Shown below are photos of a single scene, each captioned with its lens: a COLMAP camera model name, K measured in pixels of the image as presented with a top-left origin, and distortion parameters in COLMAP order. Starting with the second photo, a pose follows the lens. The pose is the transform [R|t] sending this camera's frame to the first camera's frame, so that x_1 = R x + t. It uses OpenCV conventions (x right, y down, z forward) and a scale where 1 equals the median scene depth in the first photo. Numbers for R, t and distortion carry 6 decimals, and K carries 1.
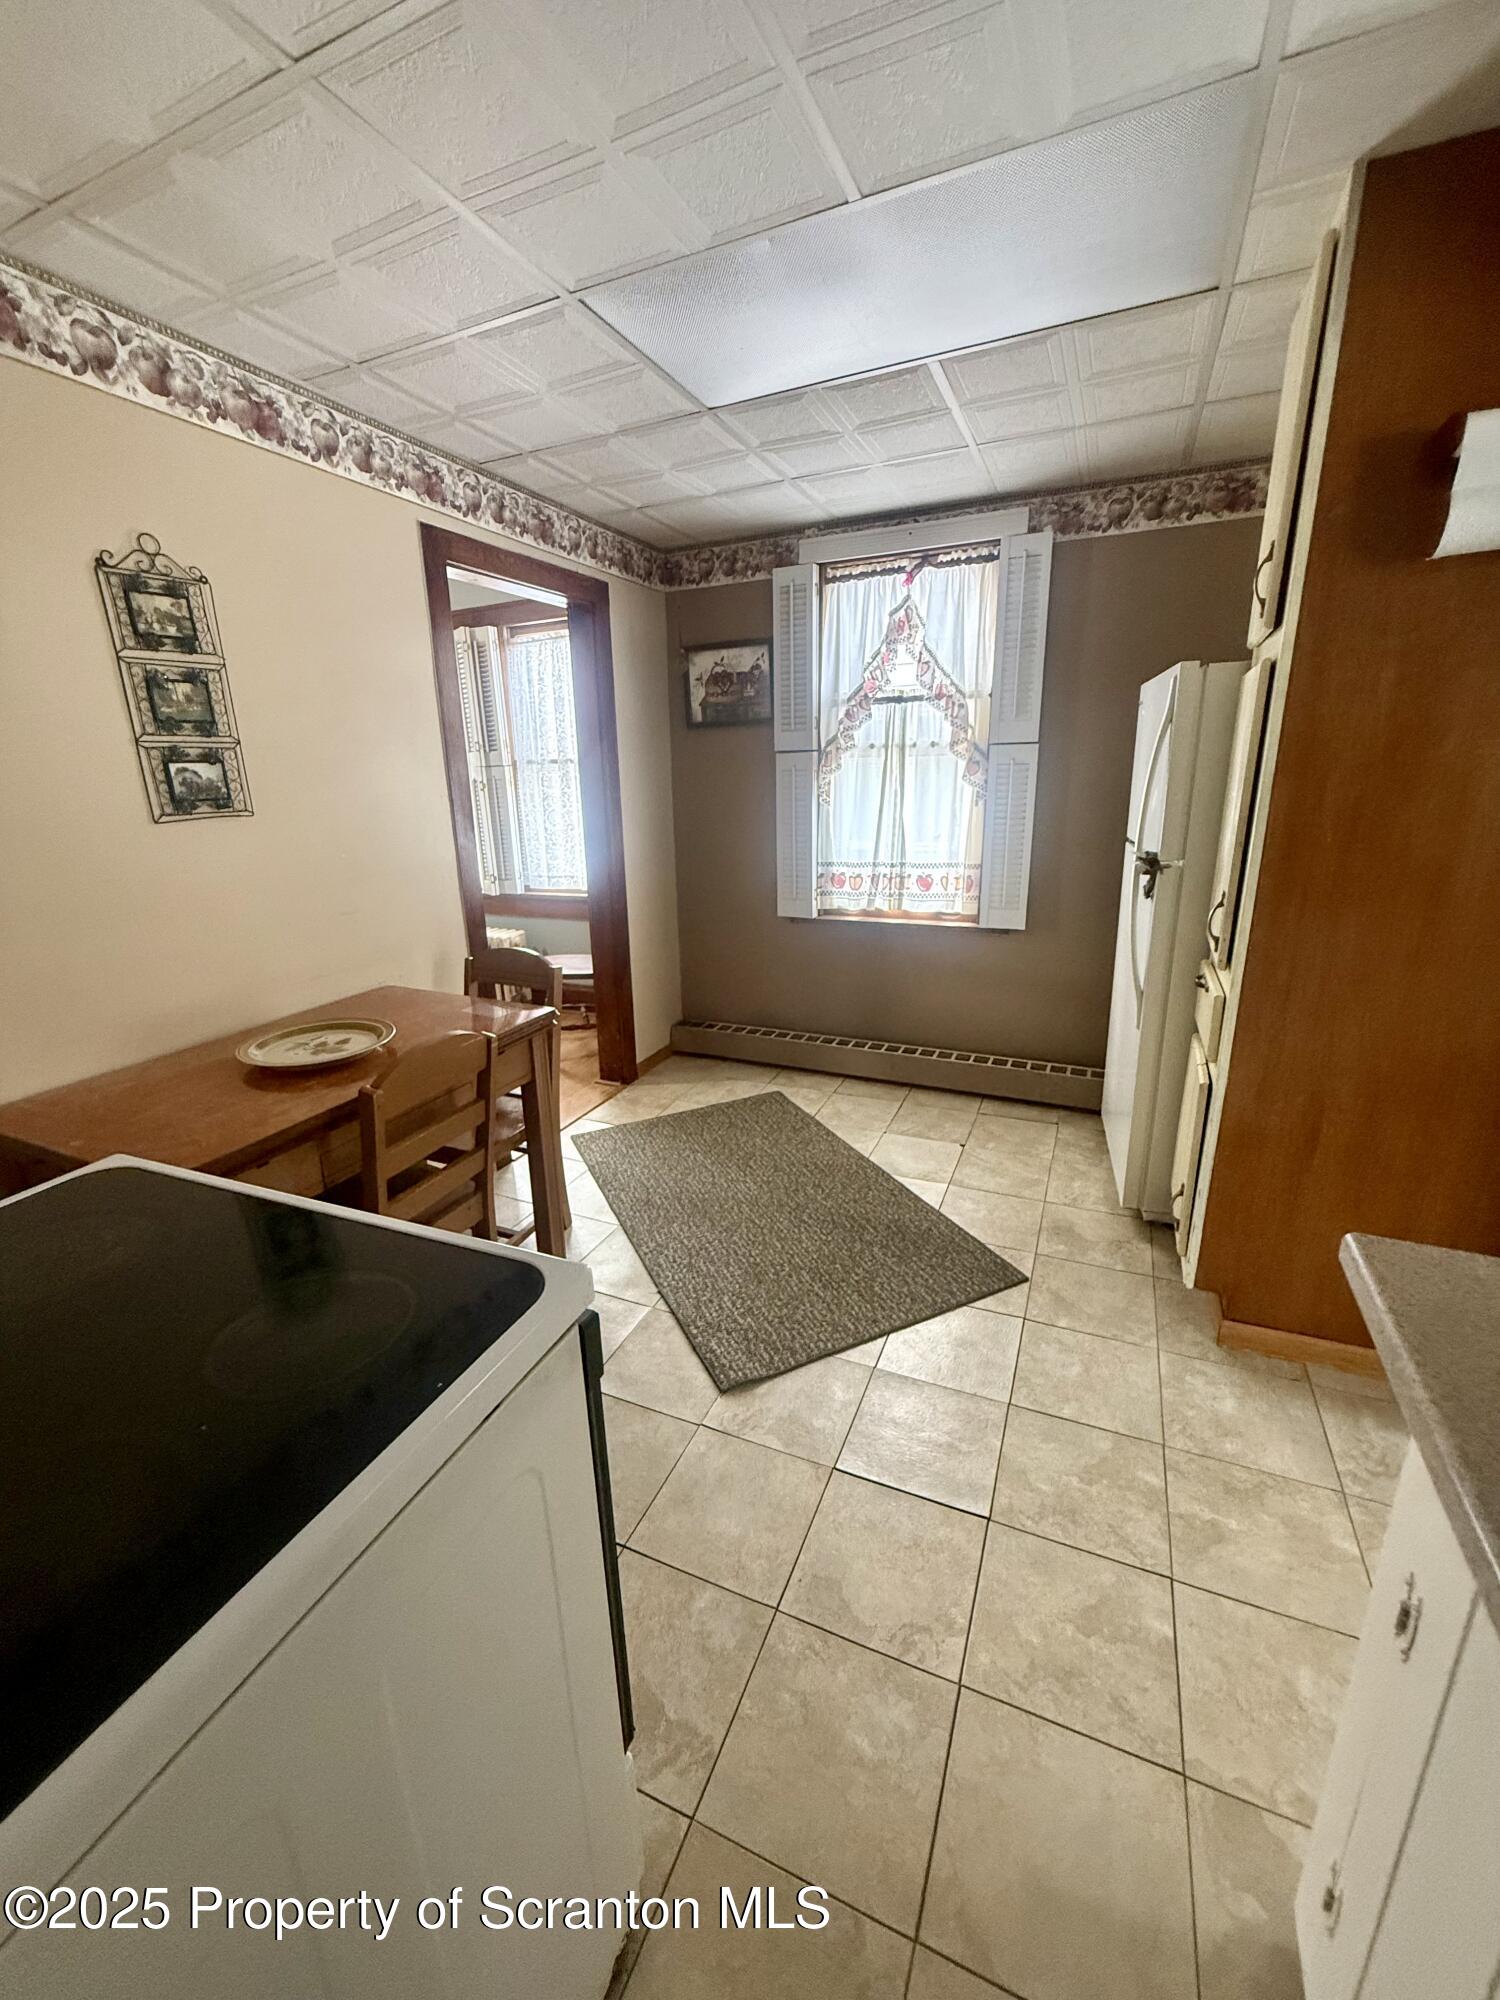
lens RADIAL K [[801.5, 0, 749.1], [0, 801.5, 997.9], [0, 0, 1]] dist [0.000689, 0.000040]
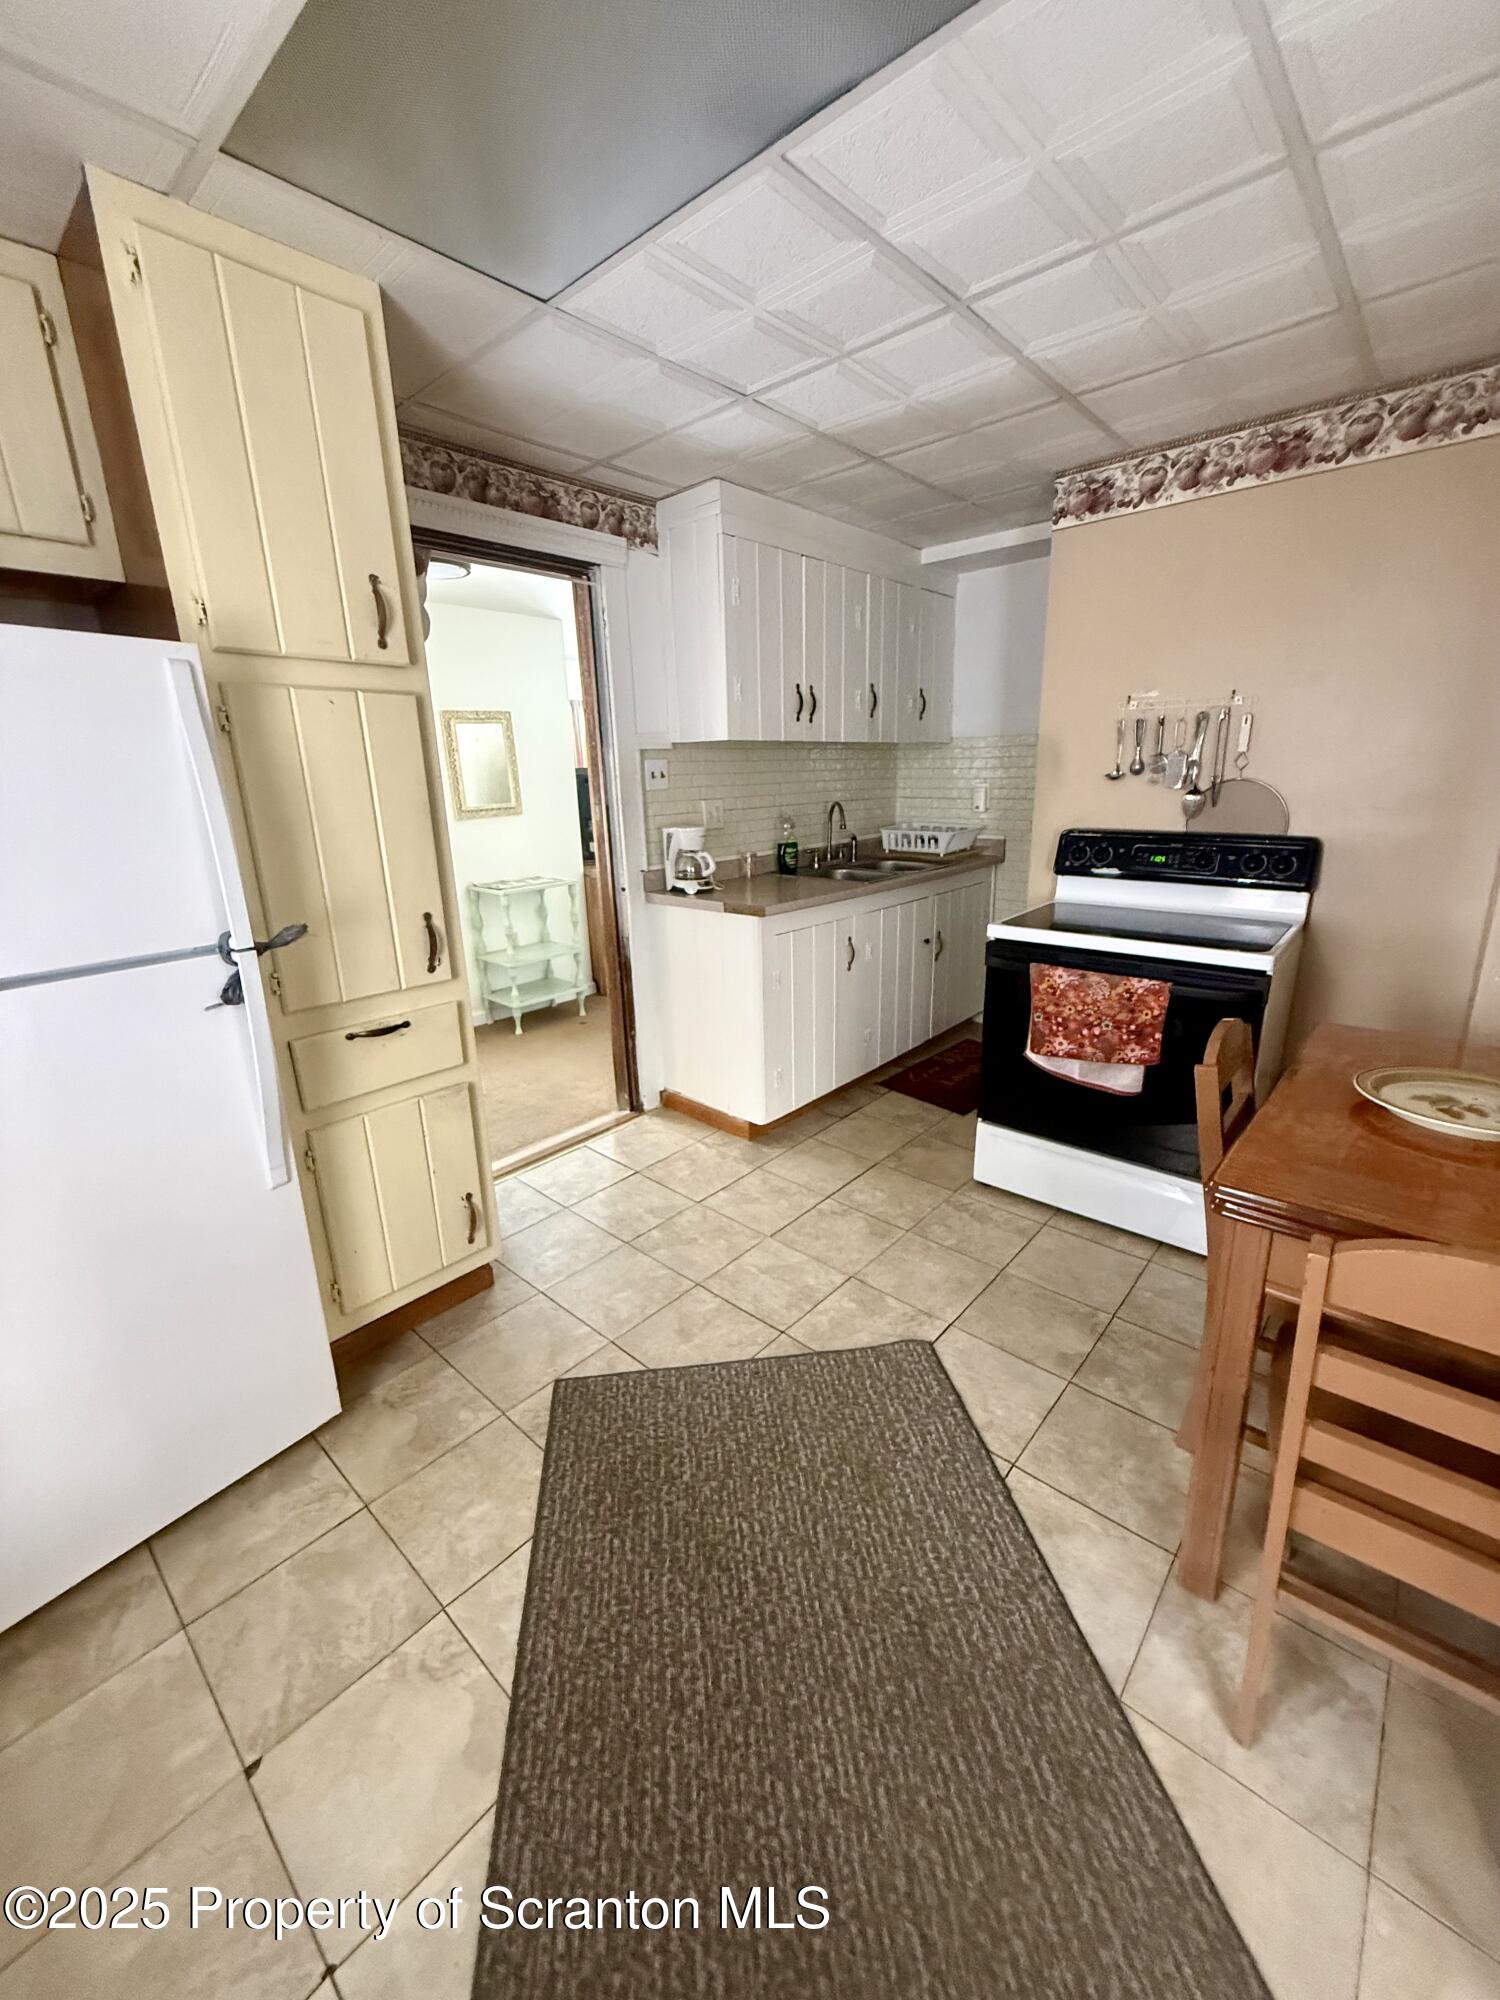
lens RADIAL K [[801.5, 0, 747.1], [0, 801.5, 998.1], [0, 0, 1]] dist [0.000689, 0.000040]
pose [[-0.953227, -0.032800, 0.300470, -0.105457], [0.130058, 0.852849, 0.505702, -0.471975], [-0.272842, 0.521127, -0.808693, 1.653366]]
